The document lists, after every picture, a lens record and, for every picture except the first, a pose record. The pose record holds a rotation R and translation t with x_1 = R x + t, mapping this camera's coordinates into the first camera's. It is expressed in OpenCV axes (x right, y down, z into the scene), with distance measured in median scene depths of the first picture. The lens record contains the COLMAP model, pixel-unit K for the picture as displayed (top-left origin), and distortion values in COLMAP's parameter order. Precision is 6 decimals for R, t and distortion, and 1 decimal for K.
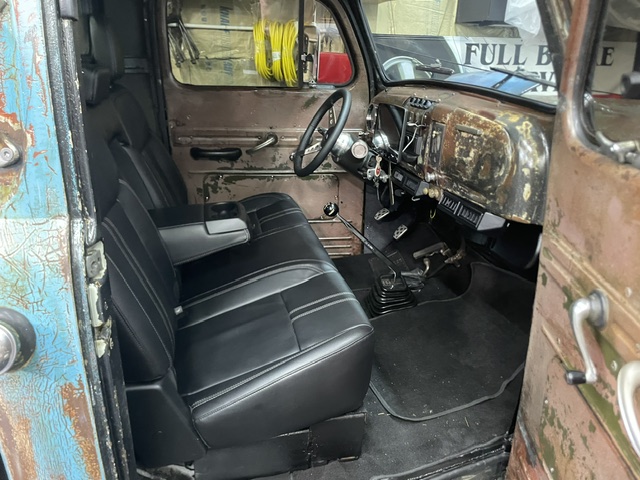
lens RADIAL K [[486.9, 0, 321.2], [0, 486.9, 242.1], [0, 0, 1]] dist [0.022331, -0.021022]
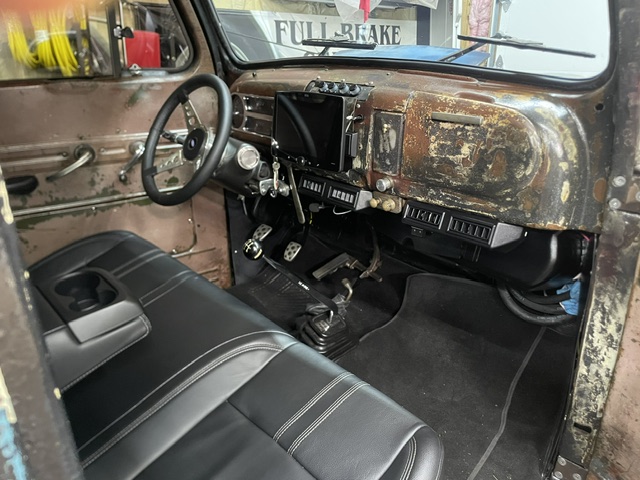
lens RADIAL K [[486.9, 0, 321.0], [0, 486.9, 237.8], [0, 0, 1]] dist [0.022331, -0.021022]
pose [[0.866850, -0.195885, 0.458475, -0.184077], [0.188534, 0.980090, 0.062281, -0.096385], [-0.461547, 0.032450, 0.886522, 0.308132]]
